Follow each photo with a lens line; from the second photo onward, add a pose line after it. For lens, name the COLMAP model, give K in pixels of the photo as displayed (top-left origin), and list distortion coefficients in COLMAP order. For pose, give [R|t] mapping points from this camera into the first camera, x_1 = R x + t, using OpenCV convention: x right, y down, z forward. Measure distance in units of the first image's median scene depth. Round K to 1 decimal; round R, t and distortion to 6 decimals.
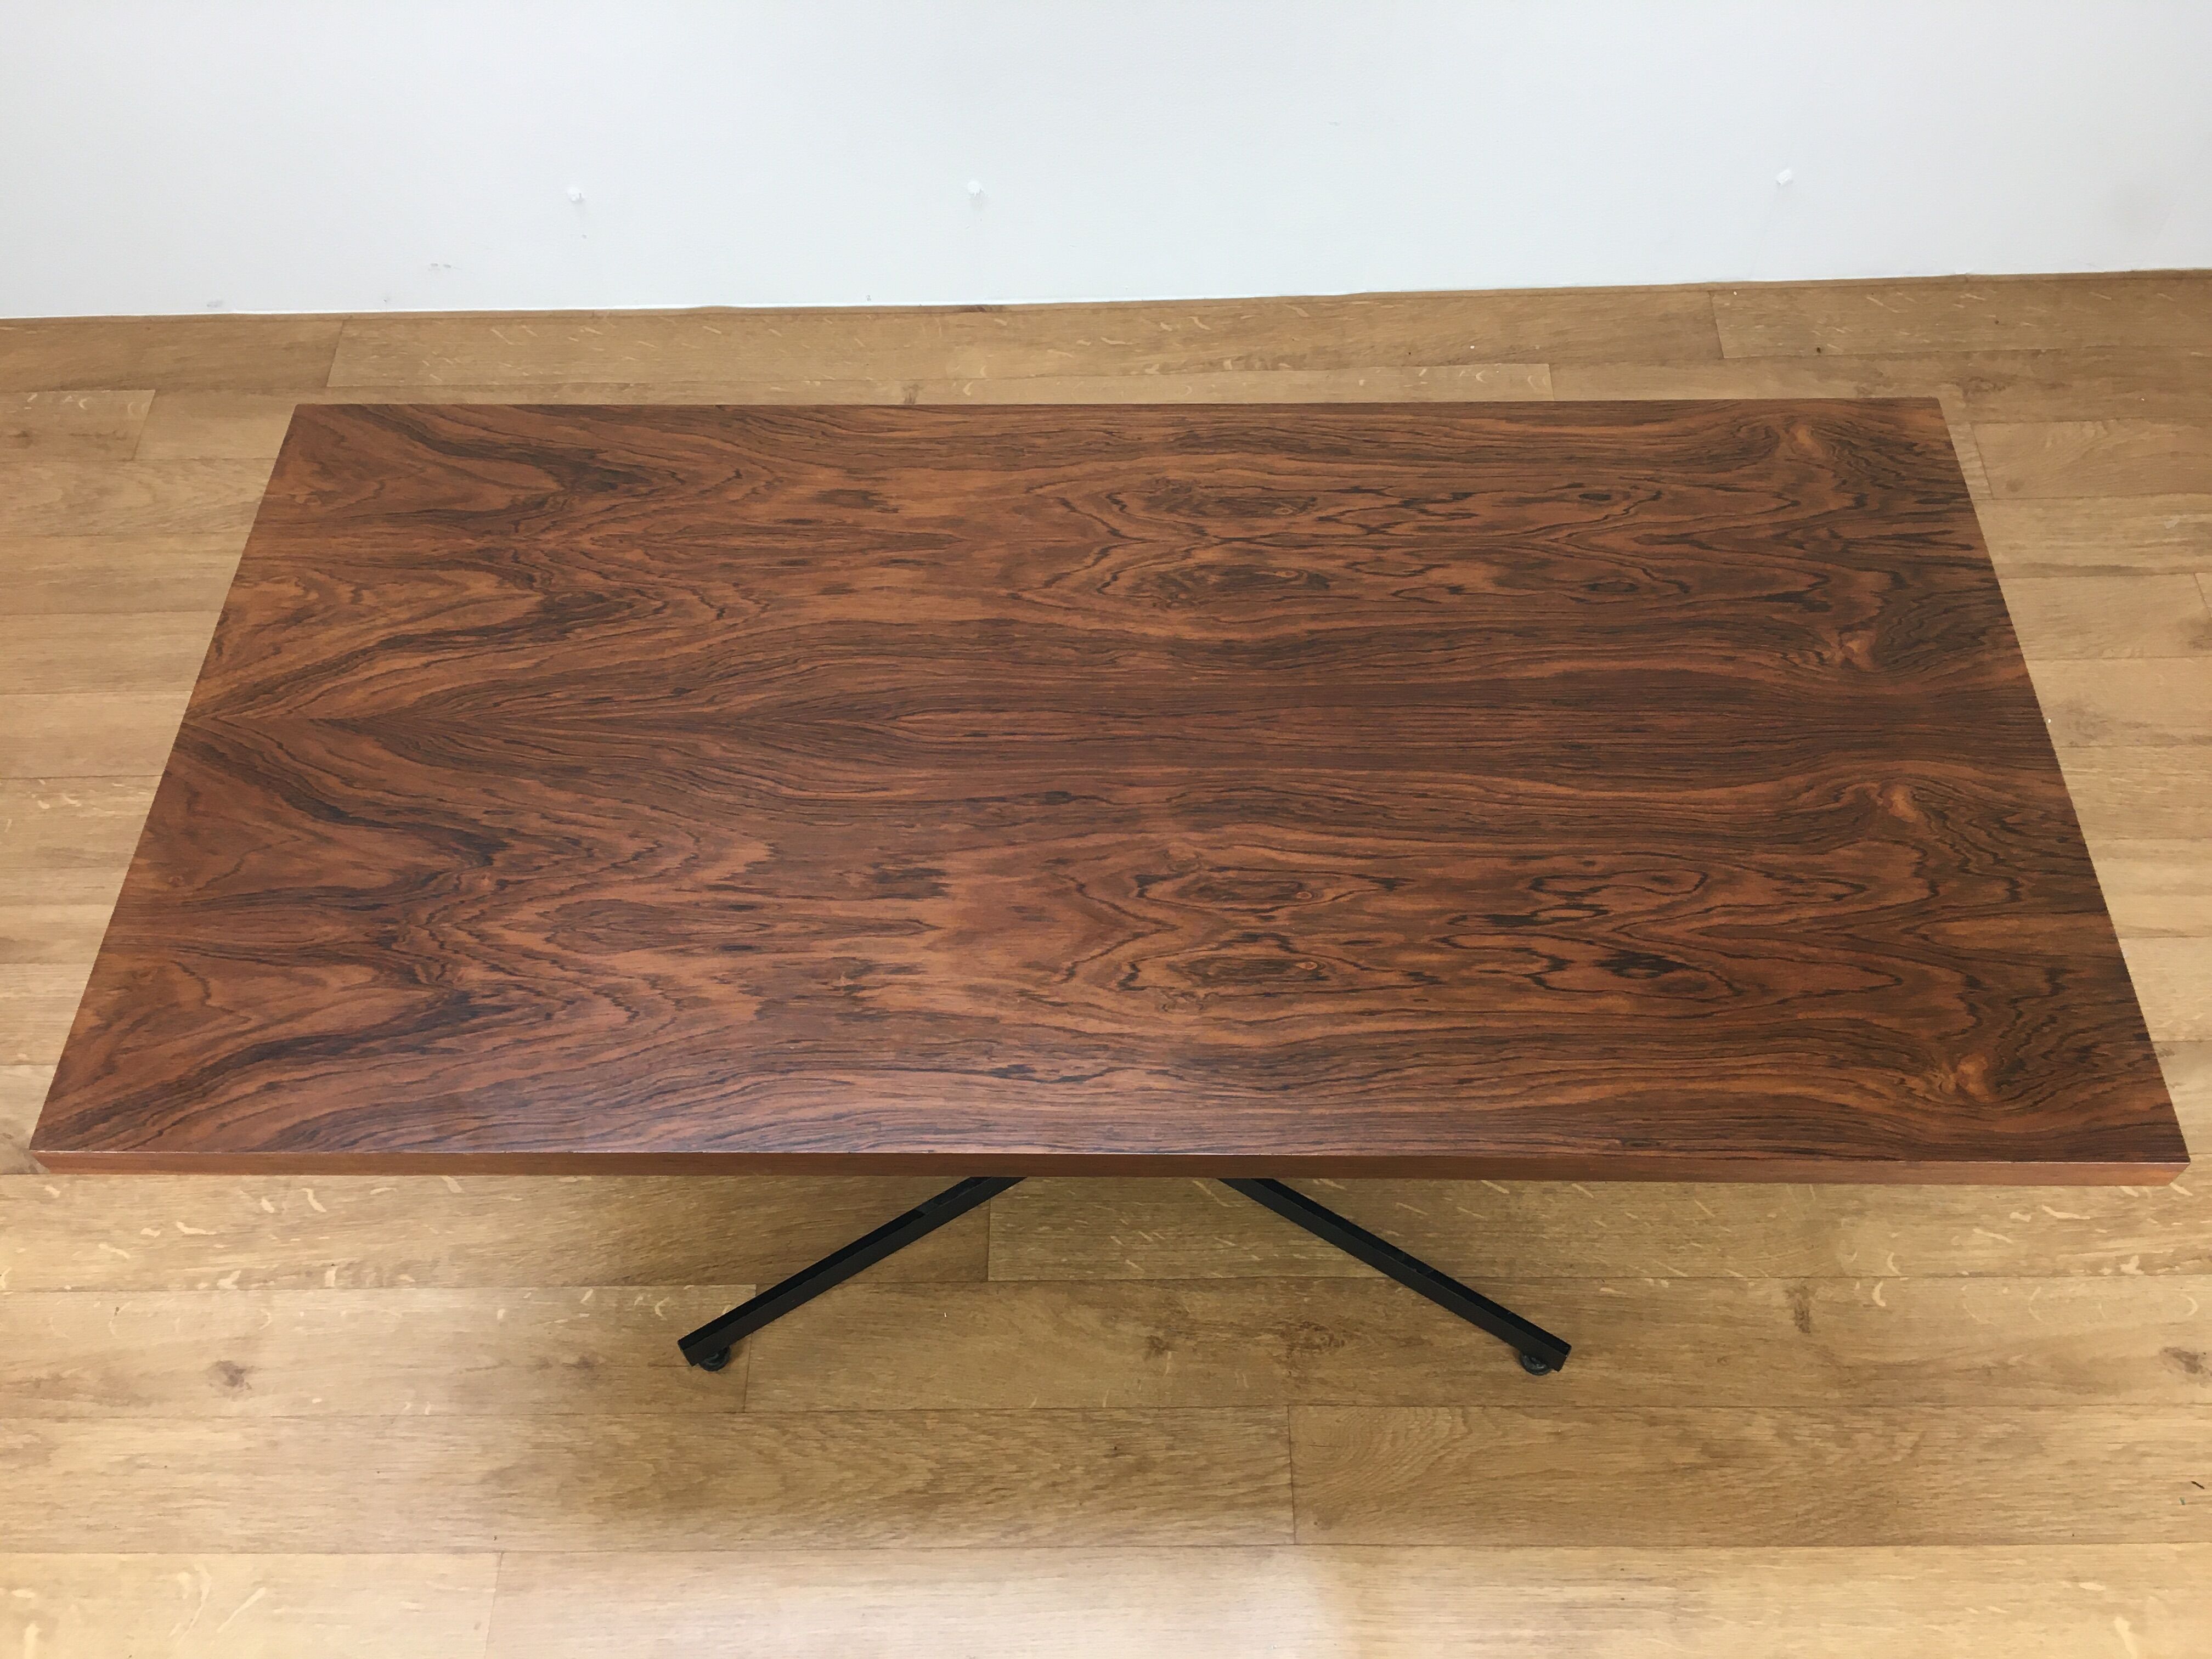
lens RADIAL K [[1894.1, 0, 1098.8], [0, 1894.1, 824.4], [0, 0, 1]] dist [0.075974, -0.125645]
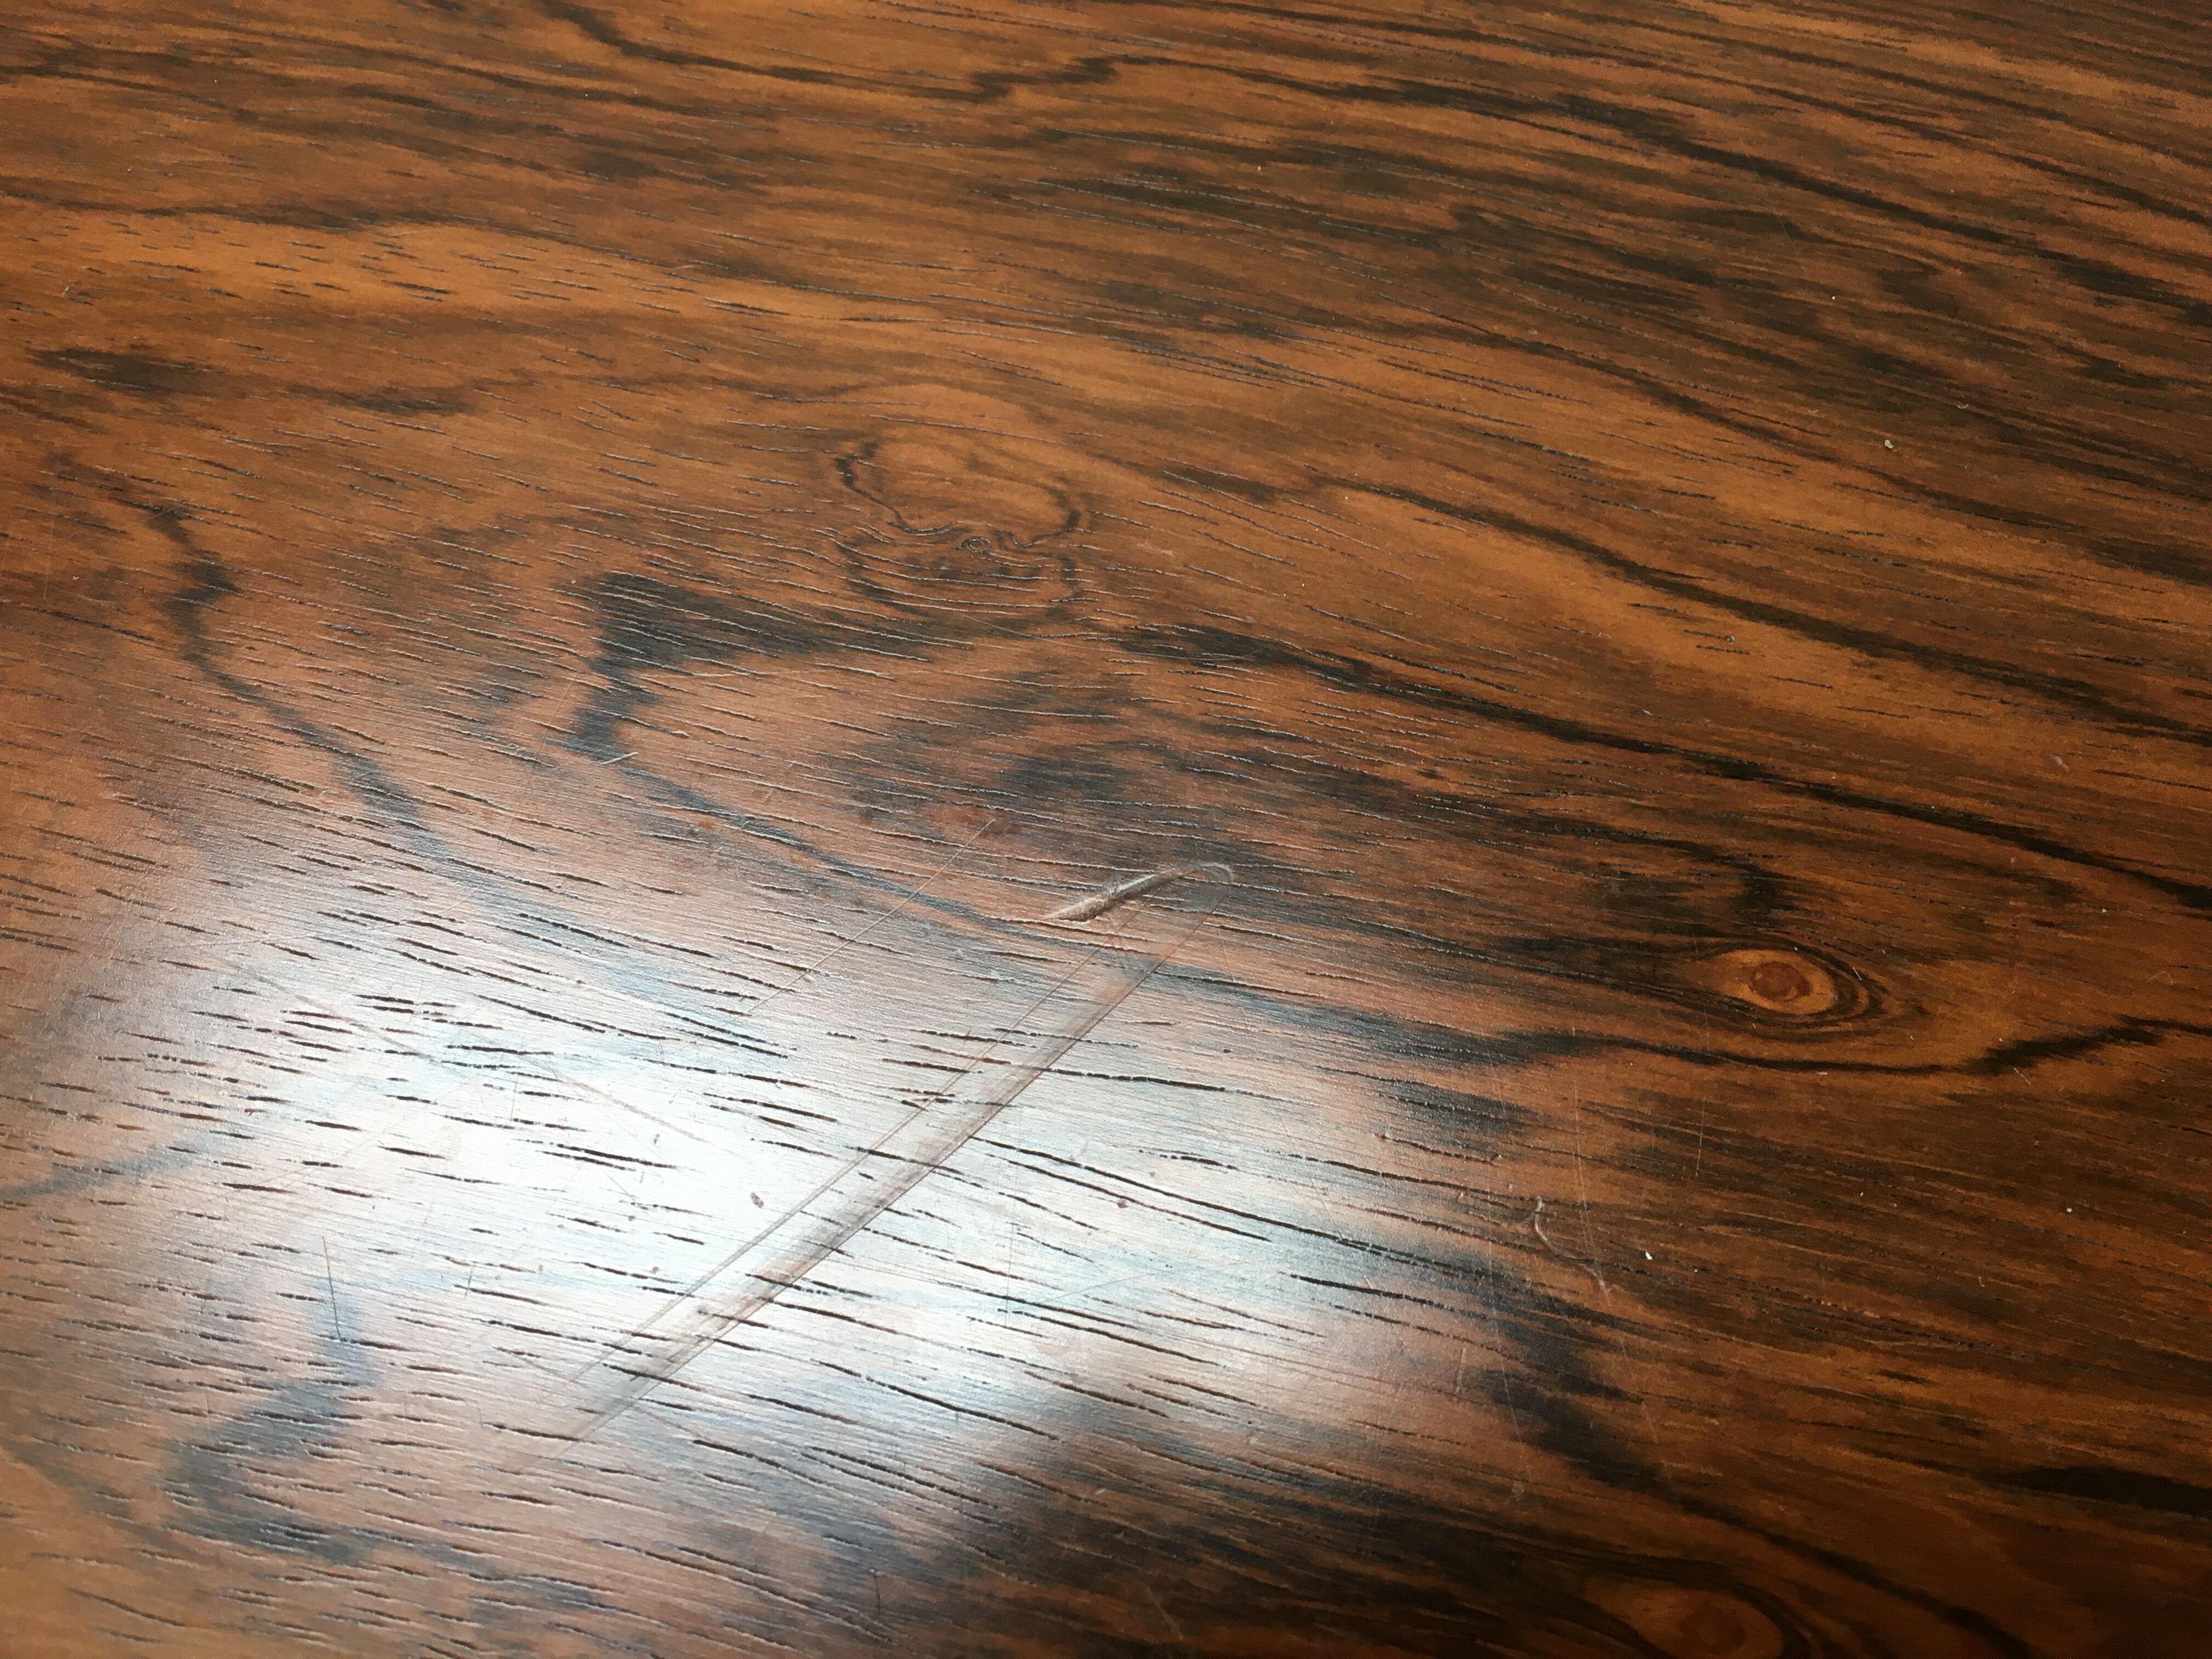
lens RADIAL K [[1894.1, 0, 1106.7], [0, 1894.1, 831.8], [0, 0, 1]] dist [0.075974, -0.125645]
pose [[0.979141, 0.196935, -0.049991, 0.066263], [-0.175289, 0.943179, 0.282290, -0.001620], [0.102743, -0.267639, 0.958026, 0.856576]]
